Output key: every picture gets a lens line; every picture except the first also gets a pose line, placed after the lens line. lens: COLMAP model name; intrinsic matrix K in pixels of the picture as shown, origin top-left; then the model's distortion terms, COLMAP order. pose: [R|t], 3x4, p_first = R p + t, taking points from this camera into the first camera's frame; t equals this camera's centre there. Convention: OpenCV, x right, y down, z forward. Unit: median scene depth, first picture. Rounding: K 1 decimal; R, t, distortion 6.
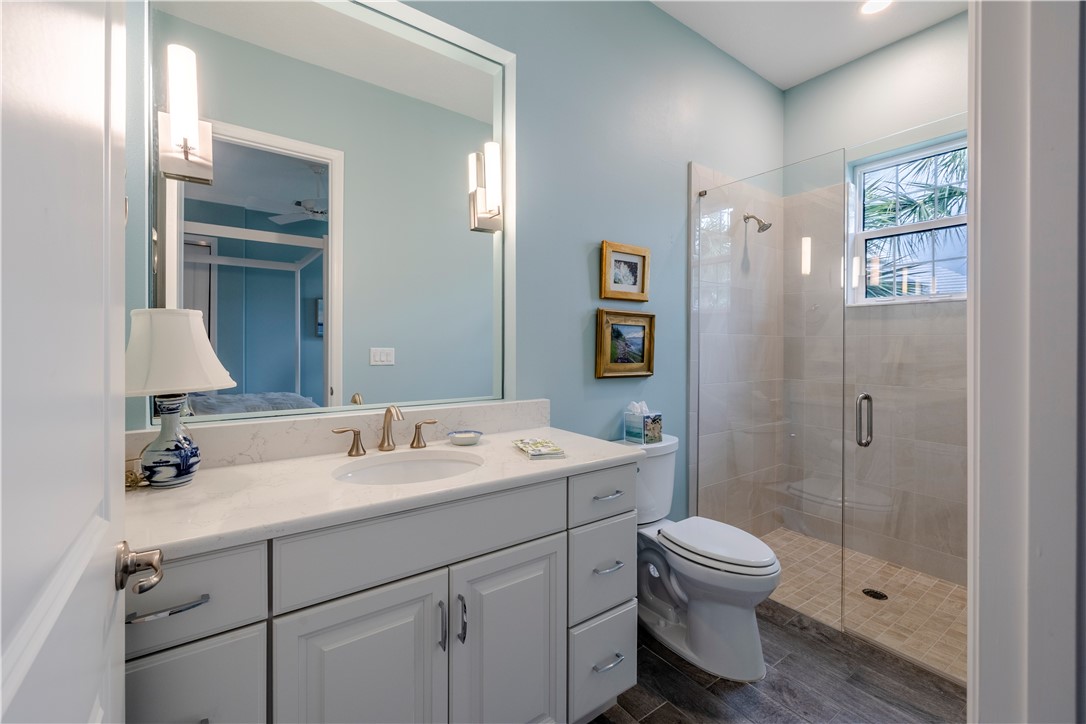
lens RADIAL K [[456.1, 0, 540.4], [0, 456.1, 356.6], [0, 0, 1]] dist [-0.000270, -0.000257]
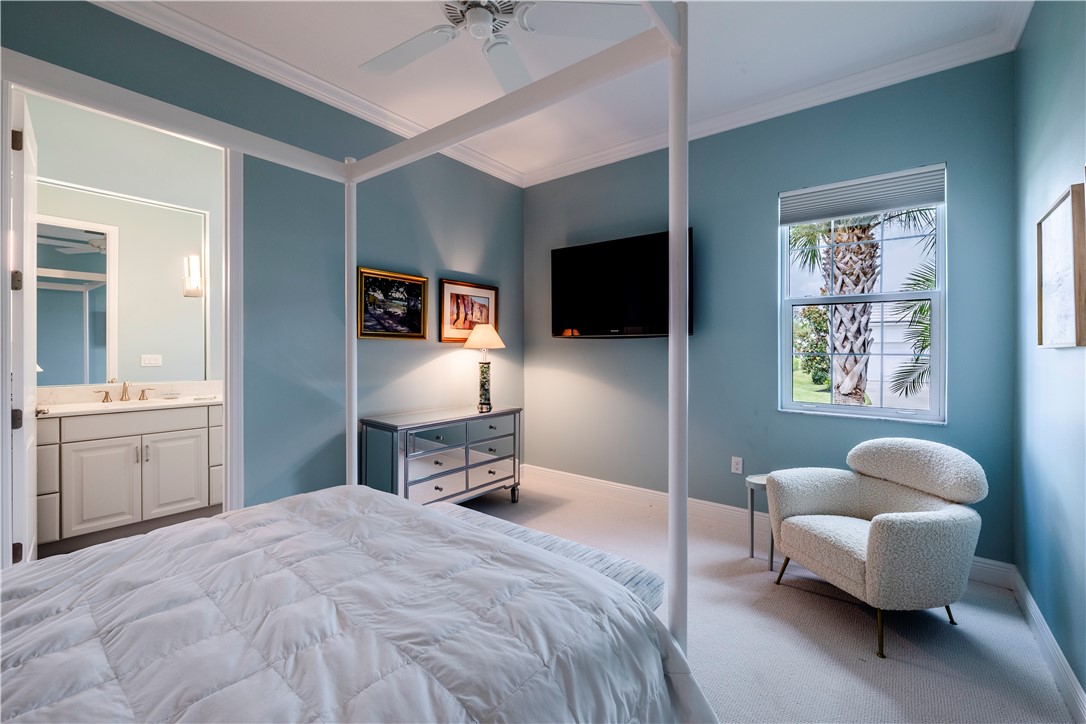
lens RADIAL K [[456.1, 0, 540.4], [0, 456.1, 356.6], [0, 0, 1]] dist [-0.000270, -0.000257]
pose [[0.960600, -0.009239, 0.277782, 0.972080], [0.011684, 0.999906, -0.007147, 0.026483], [-0.277690, 0.010111, 0.960618, -1.665000]]
